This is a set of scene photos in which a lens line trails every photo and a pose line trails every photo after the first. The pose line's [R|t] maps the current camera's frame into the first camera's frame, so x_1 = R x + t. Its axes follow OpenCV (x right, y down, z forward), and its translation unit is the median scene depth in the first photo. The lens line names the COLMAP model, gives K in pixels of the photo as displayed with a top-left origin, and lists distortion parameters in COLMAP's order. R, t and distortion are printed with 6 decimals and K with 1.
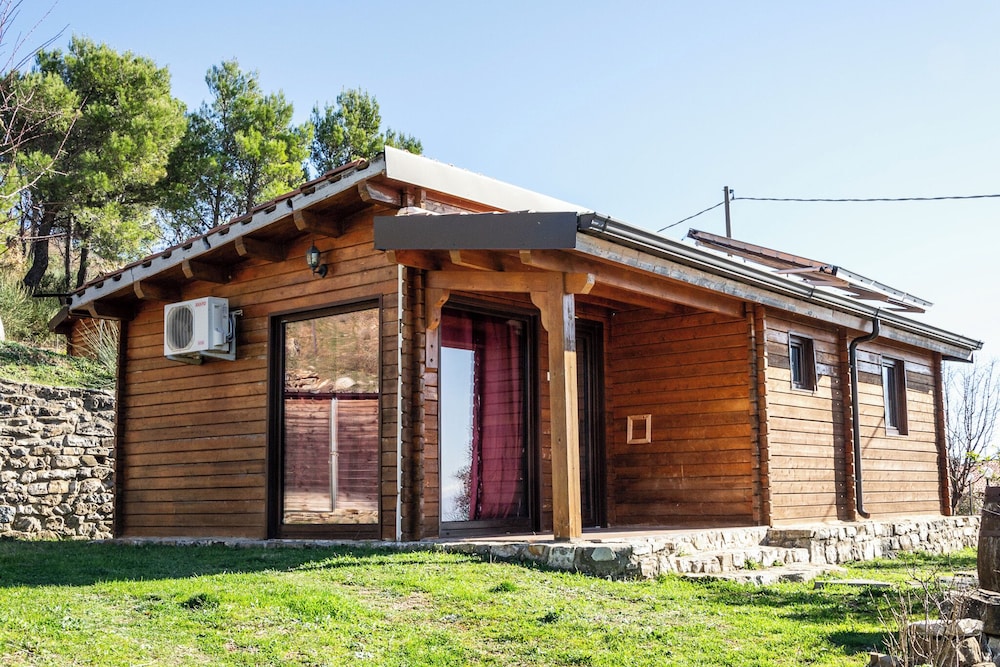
lens RADIAL K [[1145.7, 0, 500.0], [0, 1145.7, 333.5], [0, 0, 1]] dist [-0.066745, 0.019051]
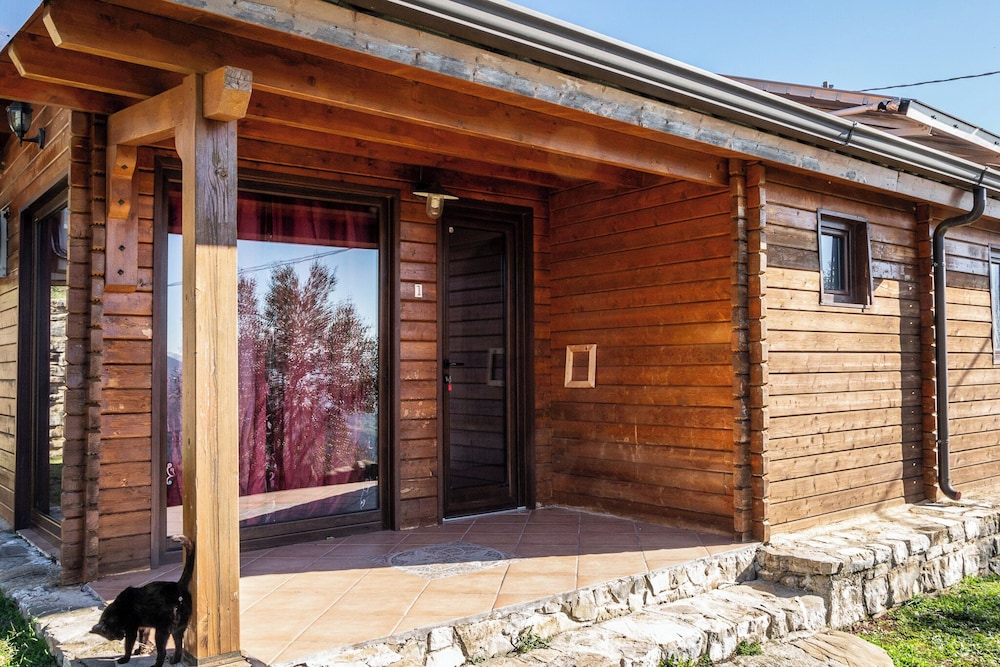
lens RADIAL K [[843.9, 0, 500.0], [0, 843.9, 333.5], [0, 0, 1]] dist [-0.009422, 0.005605]
pose [[0.977451, -0.006995, -0.211045, 0.184038], [0.028673, 0.994591, 0.099833, 0.014580], [0.209205, -0.103634, 0.972365, 0.525868]]
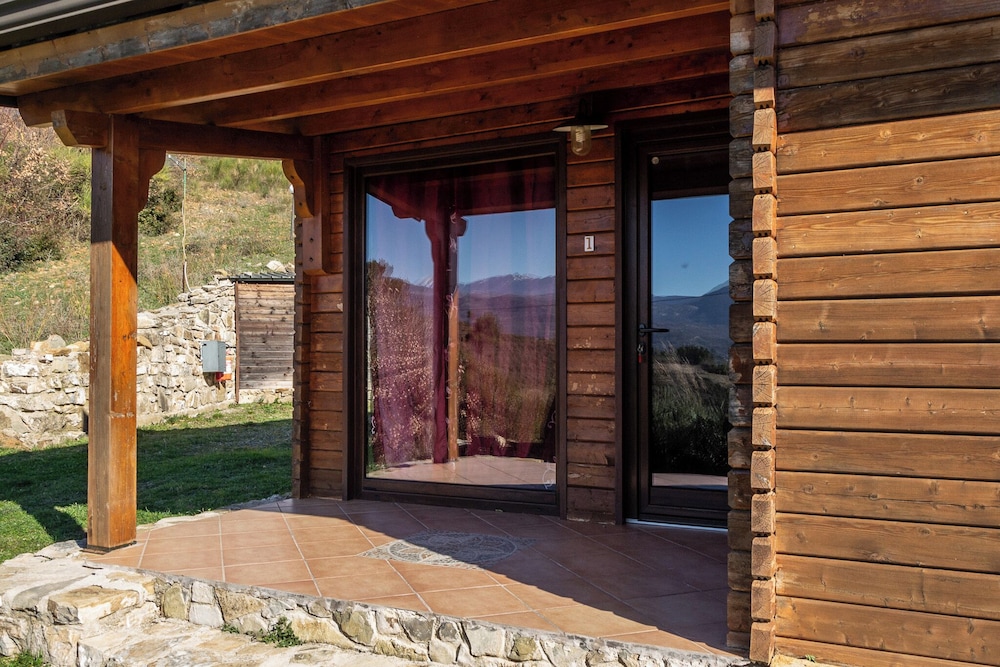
lens RADIAL K [[843.9, 0, 500.0], [0, 843.9, 333.5], [0, 0, 1]] dist [-0.009422, 0.005605]
pose [[0.219106, -0.005462, -0.975686, 0.414317], [0.138811, 0.989987, 0.025630, 0.061386], [0.965776, -0.141052, 0.217670, 0.835715]]
